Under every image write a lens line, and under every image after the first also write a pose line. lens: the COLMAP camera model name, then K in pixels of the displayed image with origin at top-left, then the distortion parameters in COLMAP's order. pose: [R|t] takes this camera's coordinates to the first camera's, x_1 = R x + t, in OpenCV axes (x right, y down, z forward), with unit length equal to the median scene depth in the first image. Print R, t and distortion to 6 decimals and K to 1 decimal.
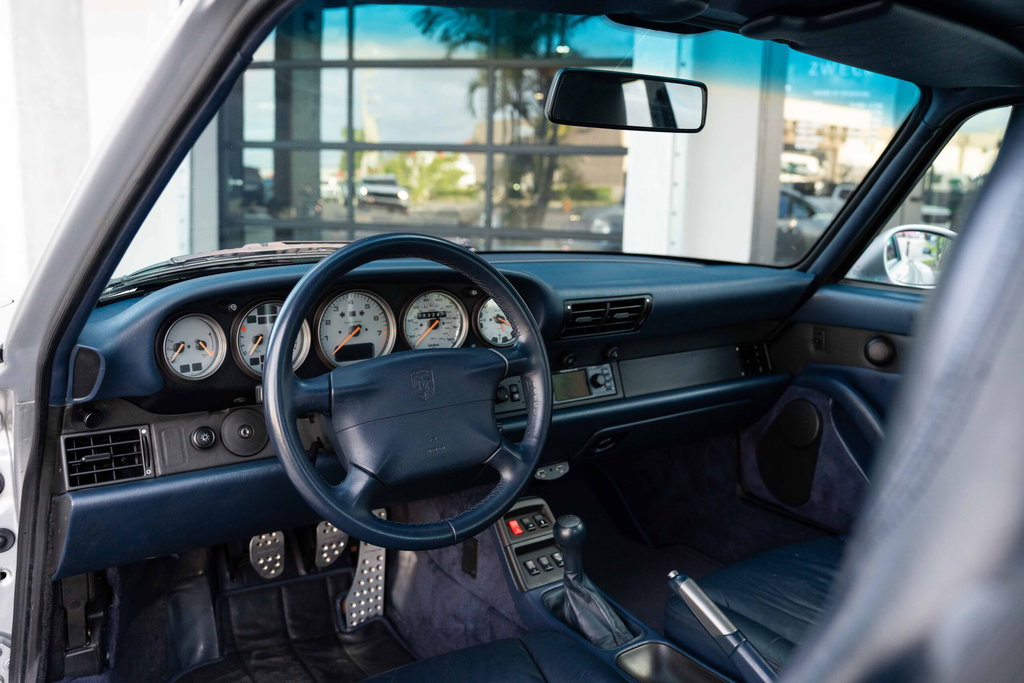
lens RADIAL K [[823.0, 0, 507.7], [0, 823.0, 344.4], [0, 0, 1]] dist [-0.009088, 0.017587]
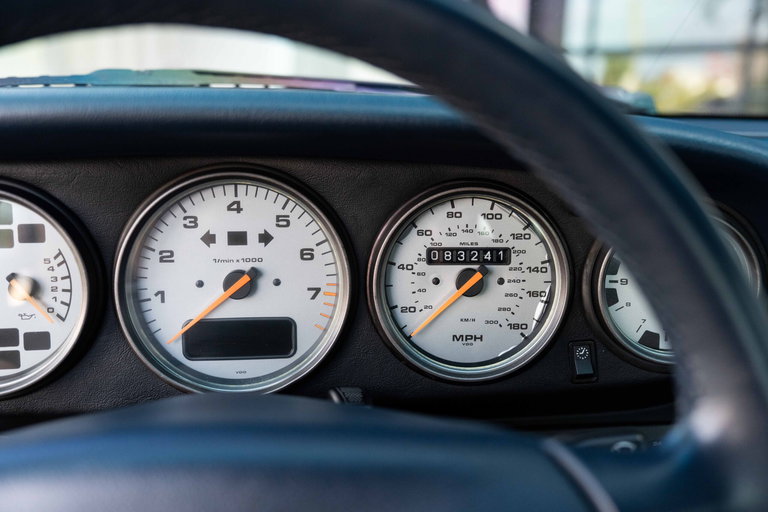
lens RADIAL K [[748.8, 0, 383.0], [0, 748.8, 254.6], [0, 0, 1]] dist [-0.000722, 0.000000]
pose [[0.891282, 0.092685, -0.443876, 0.026012], [-0.087389, 0.995646, 0.032426, -0.050688], [0.444949, 0.009889, 0.895501, 0.785781]]
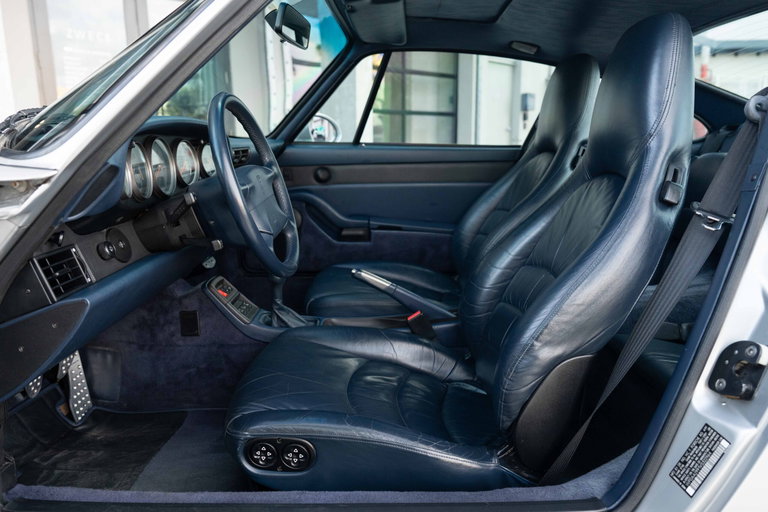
lens RADIAL K [[535.6, 0, 385.6], [0, 535.6, 253.3], [0, 0, 1]] dist [0.006632, -0.000062]
pose [[0.575211, -0.194887, 0.794450, -0.802032], [0.157238, 0.979436, 0.126419, 0.080620], [-0.802750, 0.052200, 0.594026, 0.144032]]
